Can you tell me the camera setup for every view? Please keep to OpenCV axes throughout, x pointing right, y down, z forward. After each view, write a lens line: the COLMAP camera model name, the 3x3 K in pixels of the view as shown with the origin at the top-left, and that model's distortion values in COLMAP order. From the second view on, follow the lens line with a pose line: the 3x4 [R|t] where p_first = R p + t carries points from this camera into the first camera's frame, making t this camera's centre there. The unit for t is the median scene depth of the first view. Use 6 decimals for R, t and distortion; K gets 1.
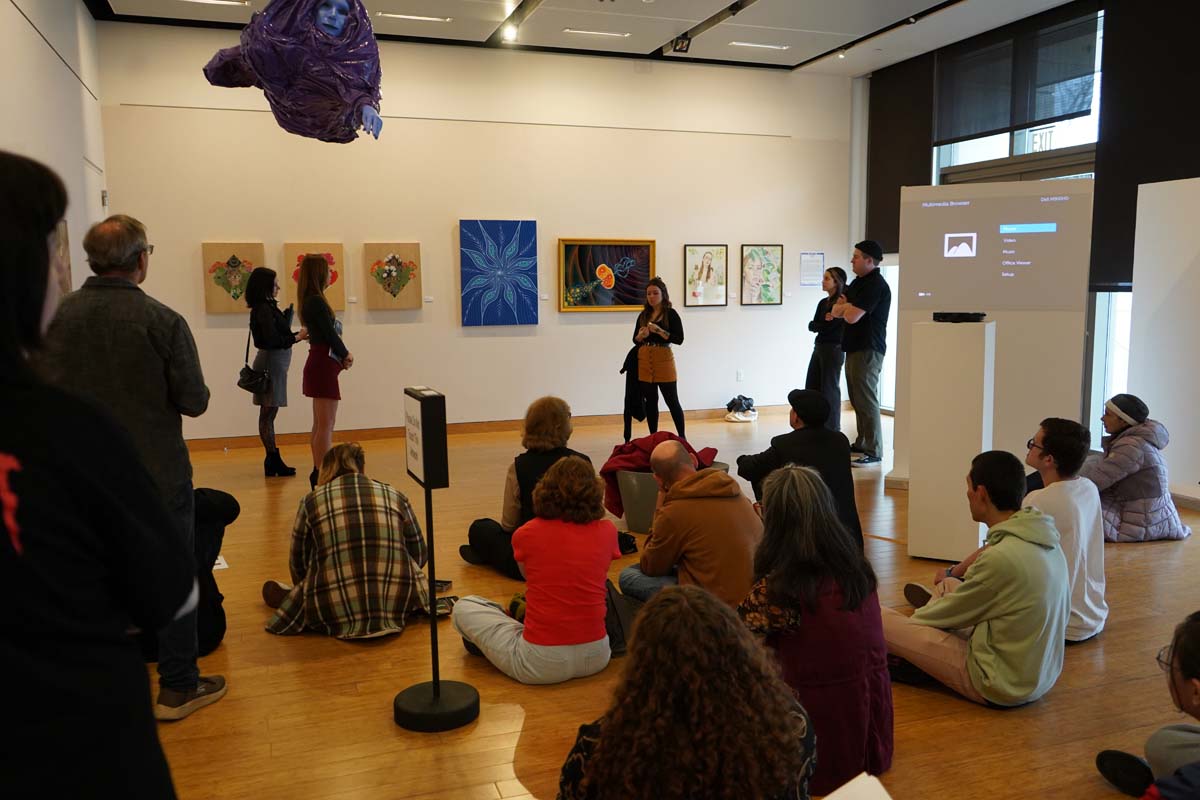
lens RADIAL K [[971.4, 0, 600.0], [0, 971.4, 400.0], [0, 0, 1]] dist [0.006101, 0.010261]
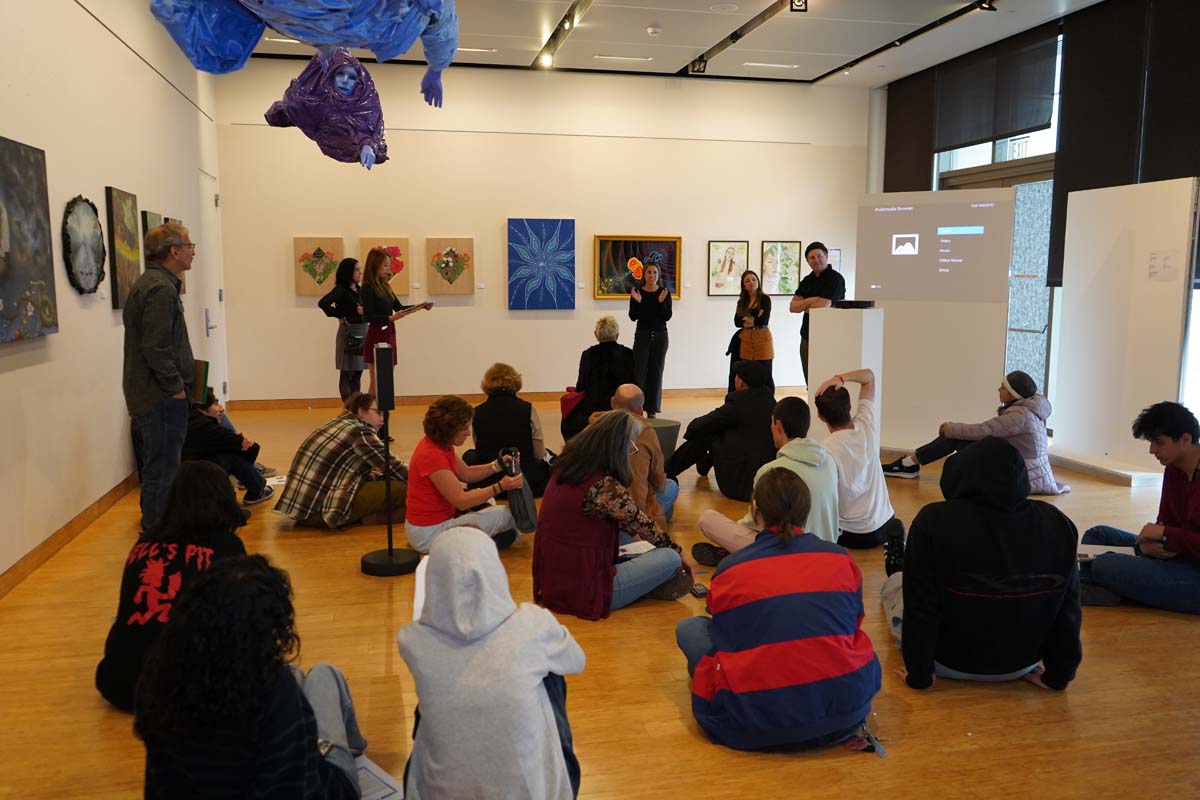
lens RADIAL K [[971.4, 0, 600.0], [0, 971.4, 400.0], [0, 0, 1]] dist [0.006101, 0.010261]
pose [[0.992532, 0.026255, -0.119125, 0.111417], [-0.025190, 0.999628, 0.010435, 0.017421], [0.119354, -0.007357, 0.992824, -0.146395]]
